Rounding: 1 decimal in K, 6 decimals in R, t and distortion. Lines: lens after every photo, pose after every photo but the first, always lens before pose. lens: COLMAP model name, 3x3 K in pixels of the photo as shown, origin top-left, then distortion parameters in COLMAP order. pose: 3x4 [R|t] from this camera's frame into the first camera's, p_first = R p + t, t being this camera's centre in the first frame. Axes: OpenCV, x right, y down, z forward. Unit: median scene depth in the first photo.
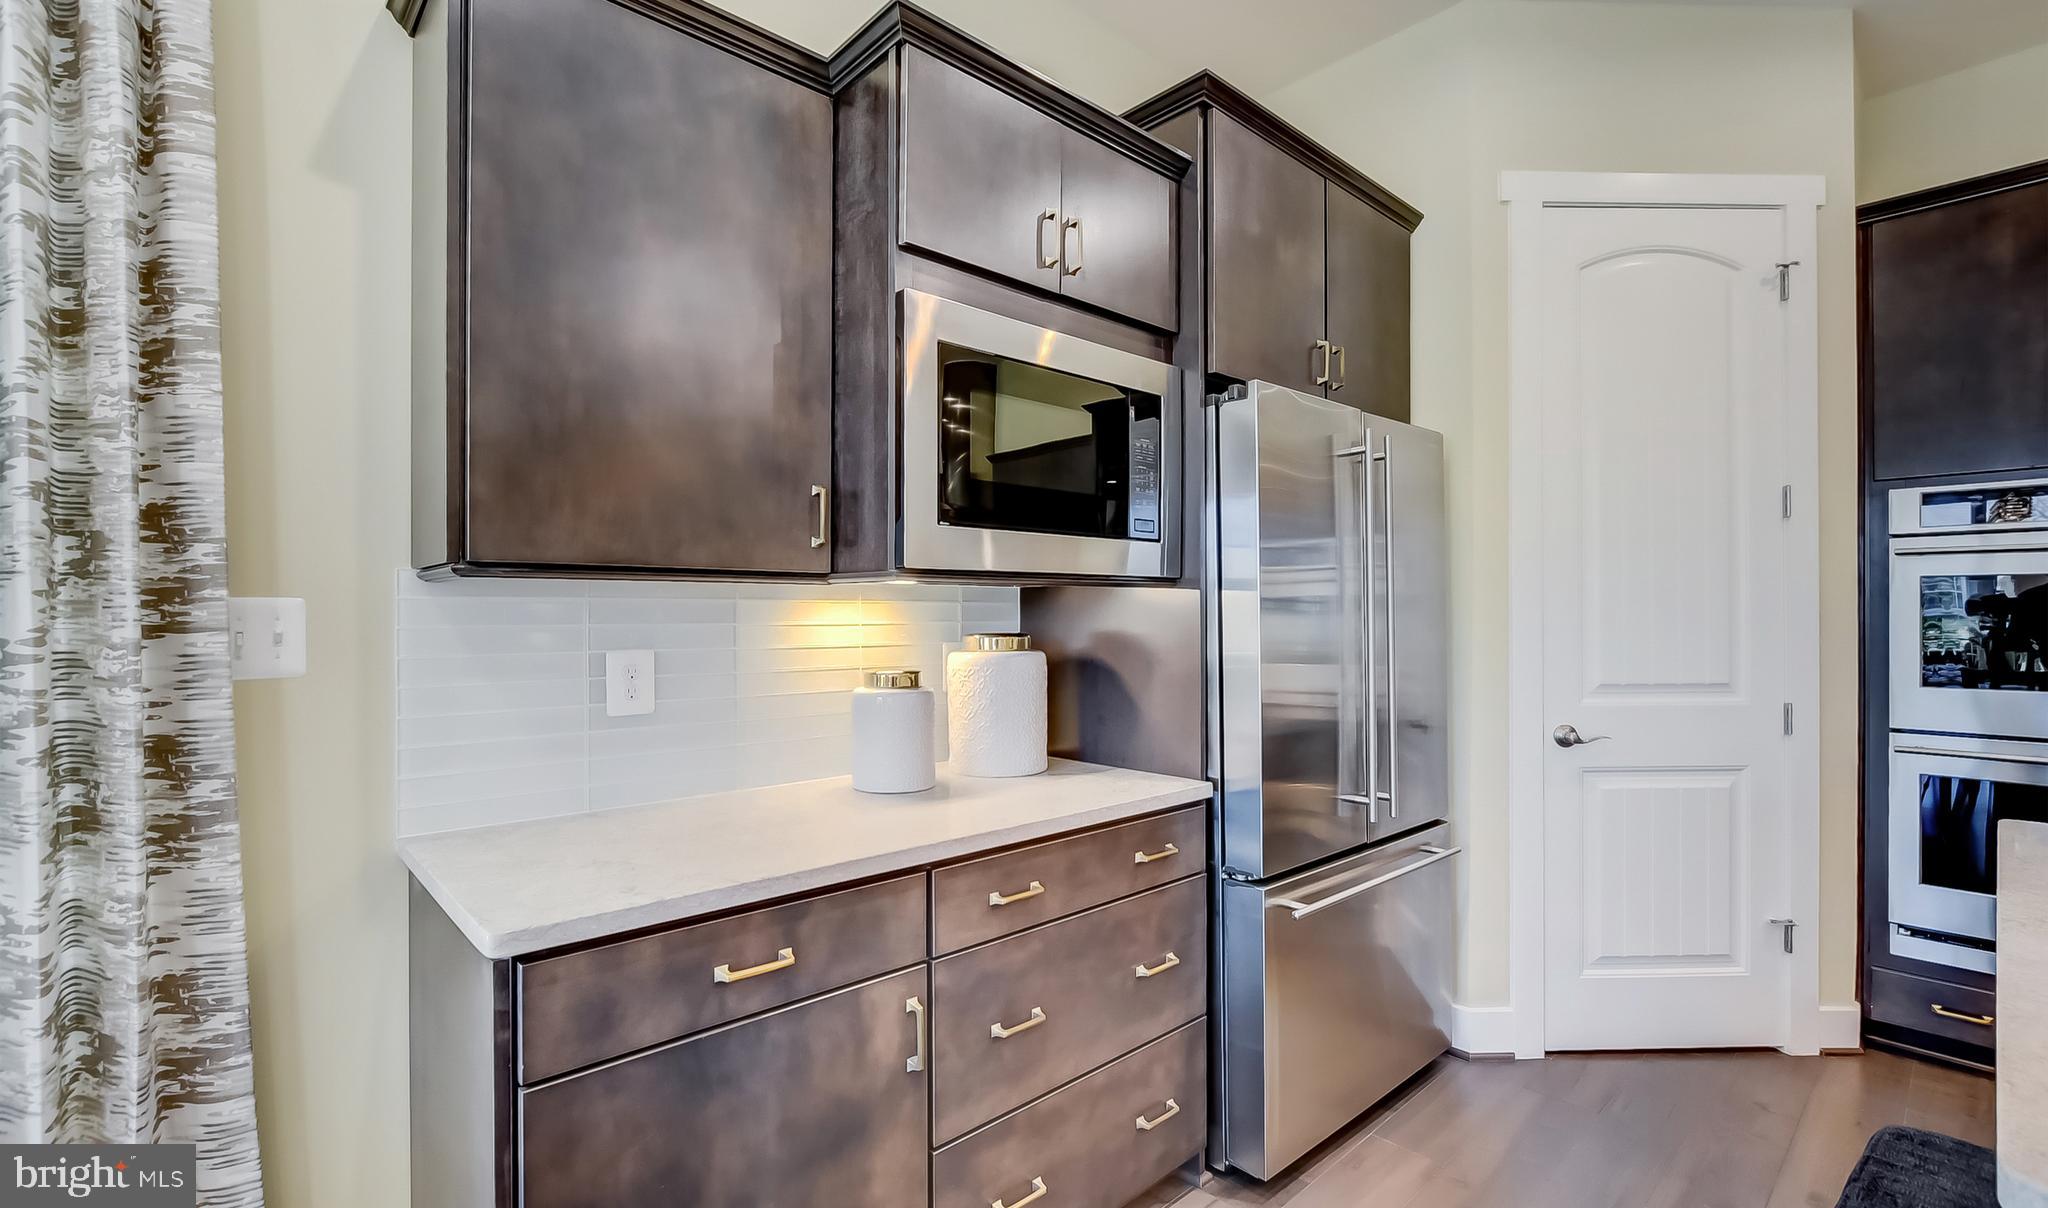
lens RADIAL K [[909.0, 0, 1053.7], [0, 909.0, 621.7], [0, 0, 1]] dist [-0.019670, -0.001315]
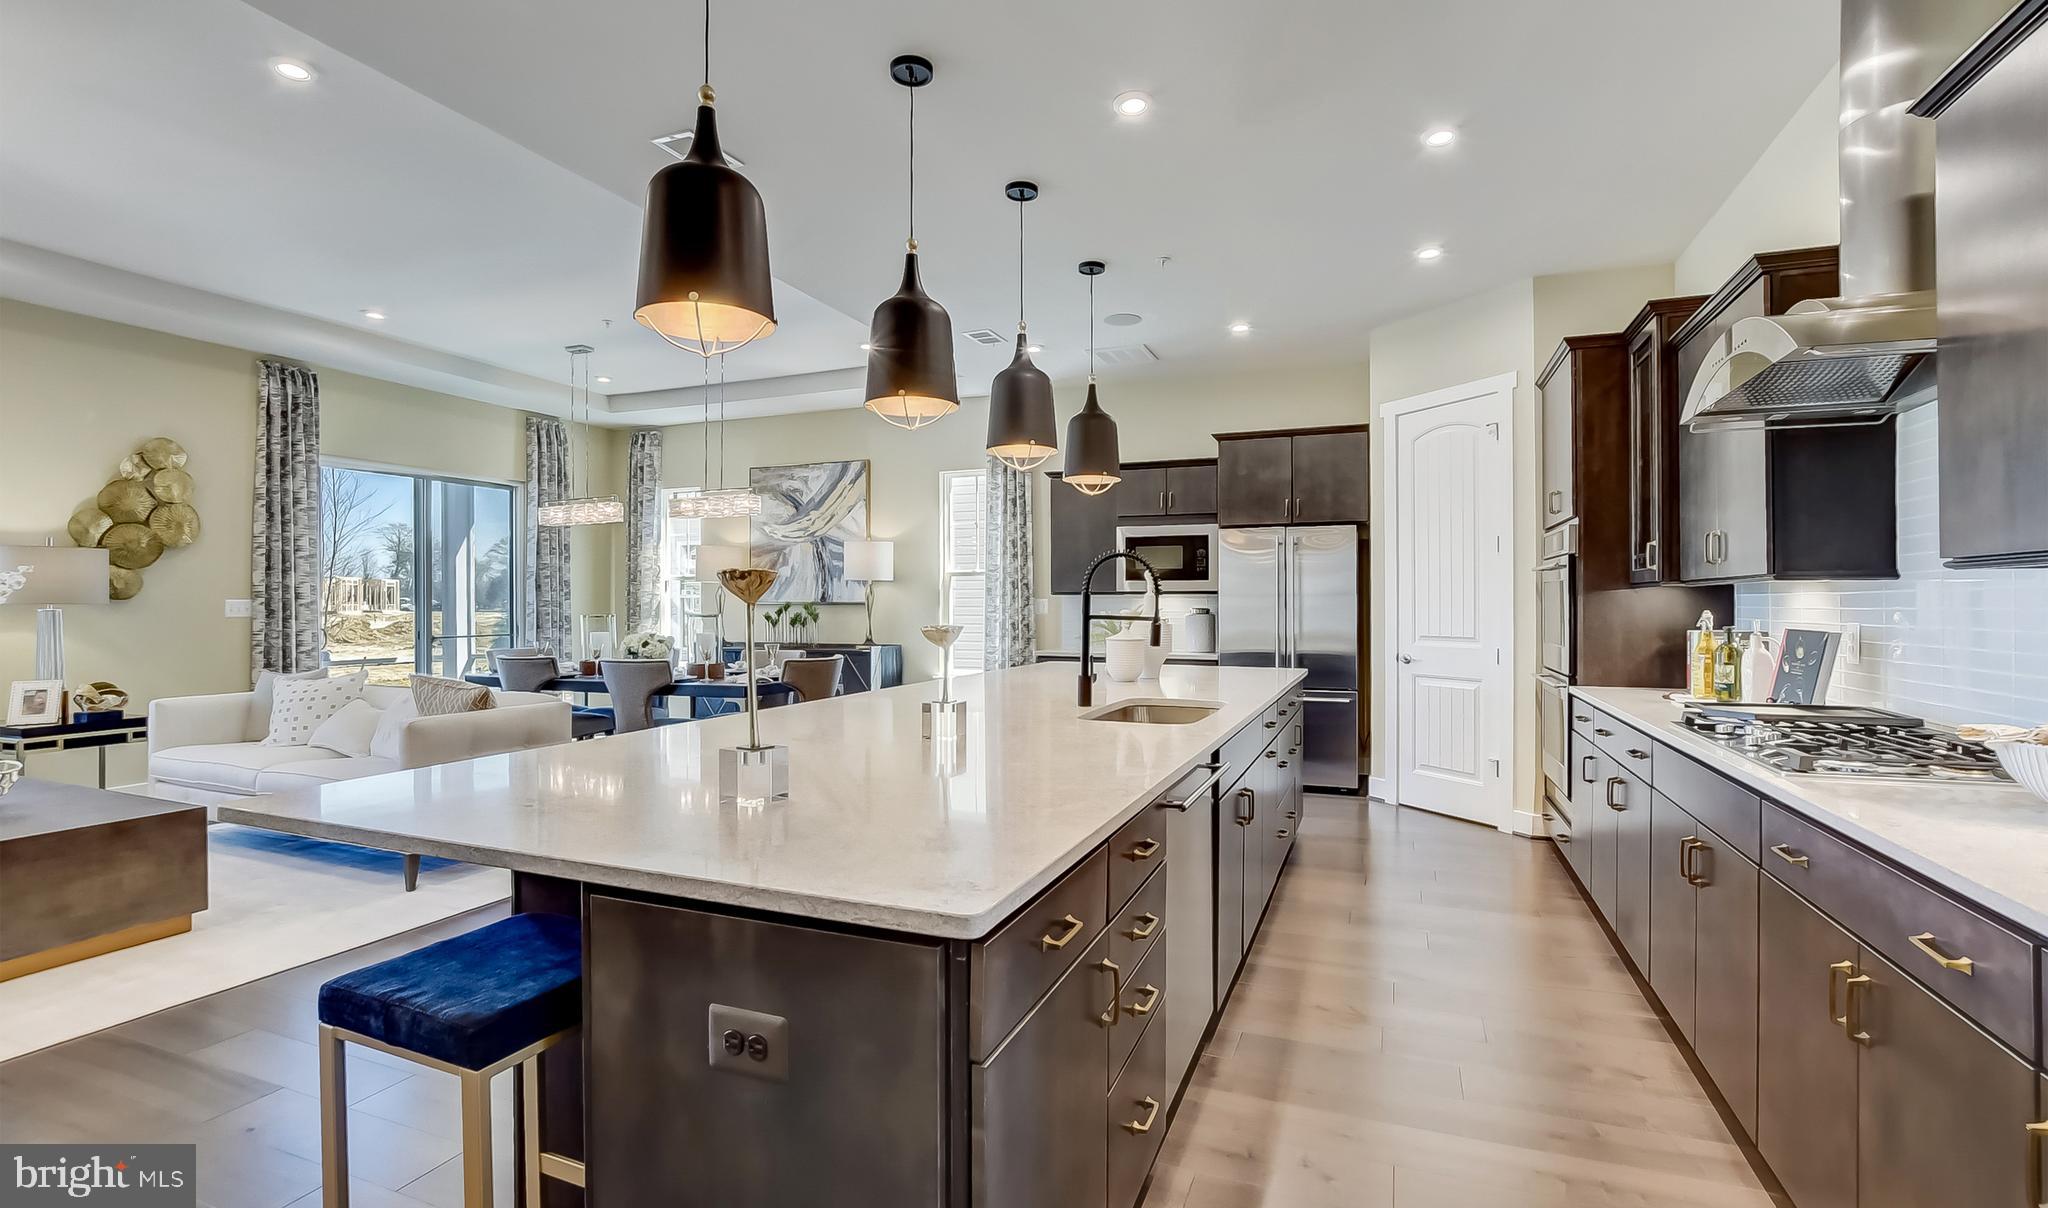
lens RADIAL K [[909.0, 0, 1017.4], [0, 909.0, 606.0], [0, 0, 1]] dist [-0.019670, -0.001315]
pose [[0.421717, 0.004539, -0.906716, 3.518957], [-0.002844, 0.999989, 0.003683, -0.008494], [0.906723, 0.001026, 0.421725, -1.254271]]
